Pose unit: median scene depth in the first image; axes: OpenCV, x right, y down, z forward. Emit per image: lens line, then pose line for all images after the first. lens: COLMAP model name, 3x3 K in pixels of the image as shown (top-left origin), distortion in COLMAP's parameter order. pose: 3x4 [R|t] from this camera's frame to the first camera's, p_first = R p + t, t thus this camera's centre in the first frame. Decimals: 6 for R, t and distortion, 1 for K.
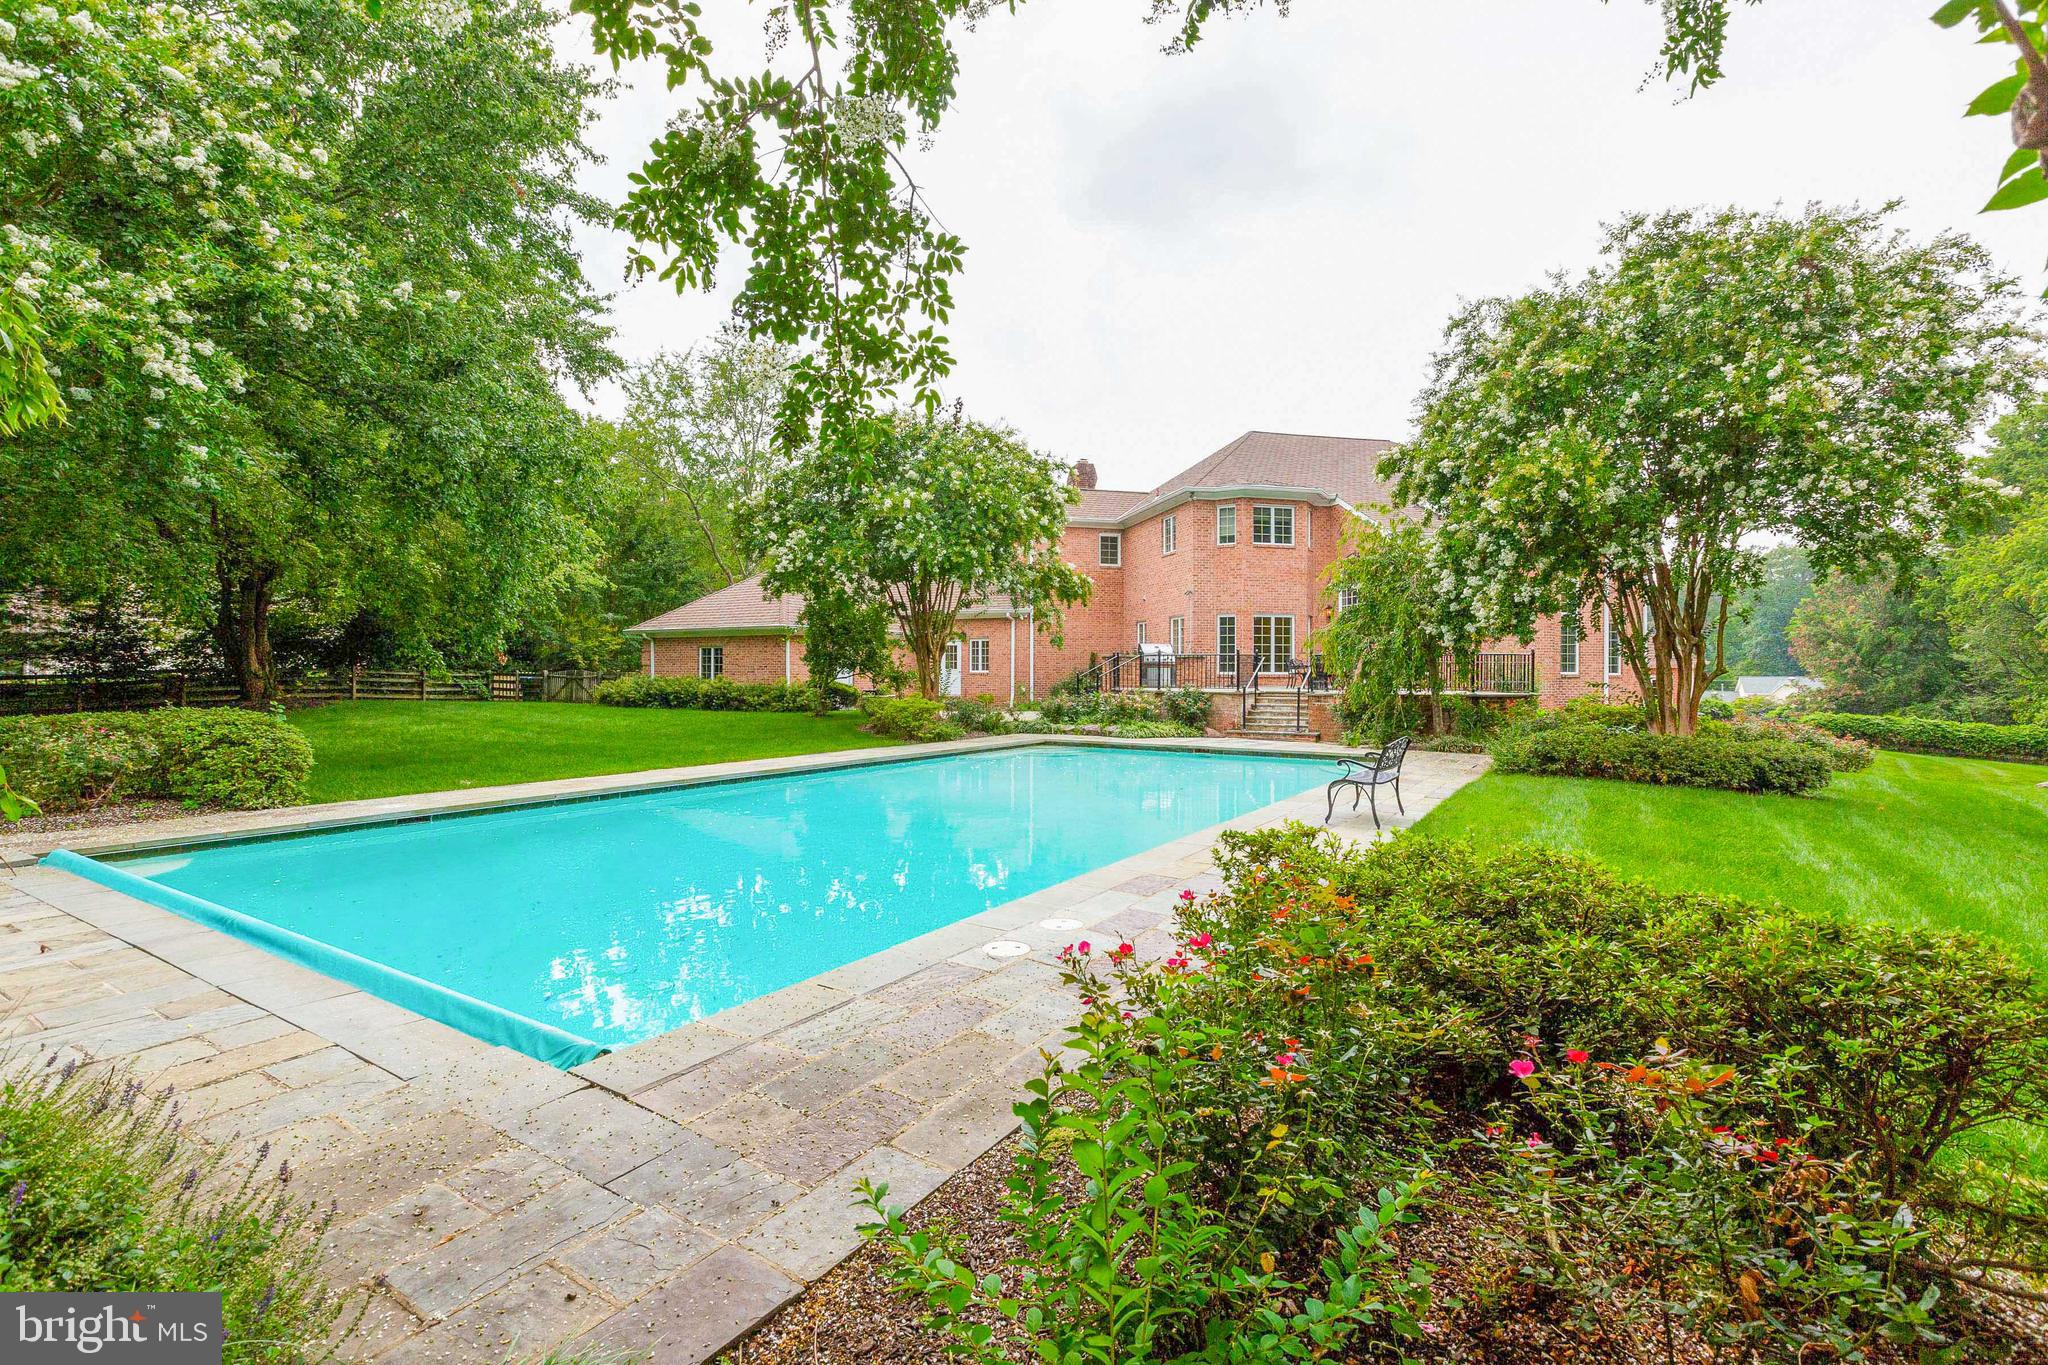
lens RADIAL K [[923.0, 0, 1022.6], [0, 923.0, 682.1], [0, 0, 1]] dist [-0.002257, 0.000036]
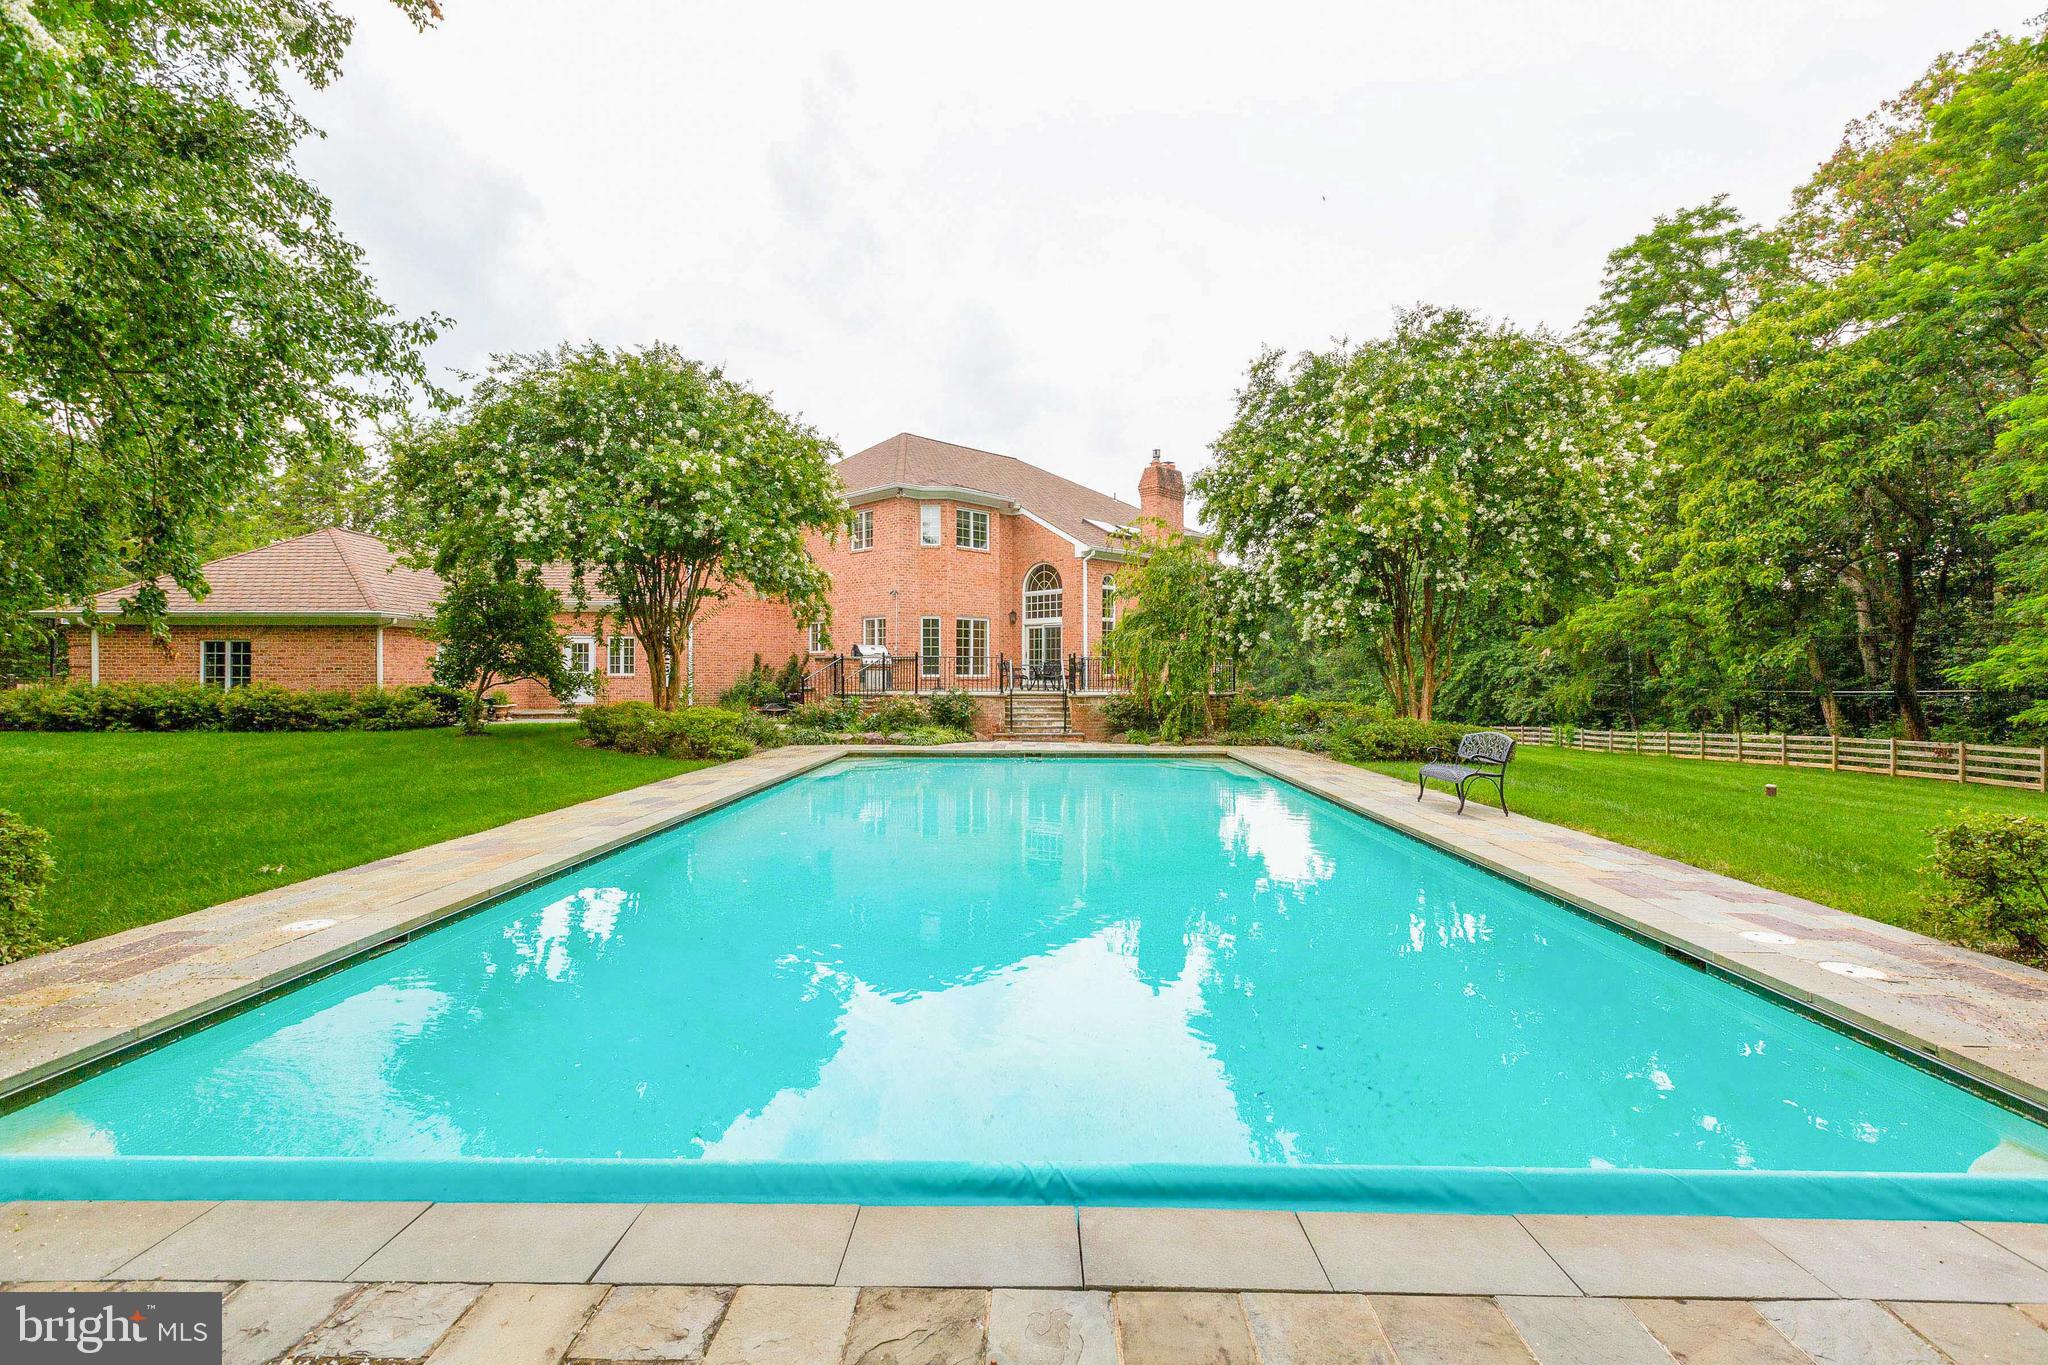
lens RADIAL K [[923.0, 0, 1023.9], [0, 923.0, 678.9], [0, 0, 1]] dist [-0.002257, 0.000036]
pose [[0.851172, -0.004908, 0.524864, -0.211753], [0.007809, 0.999964, -0.003314, -0.002223], [-0.524829, 0.006920, 0.851180, 0.109429]]
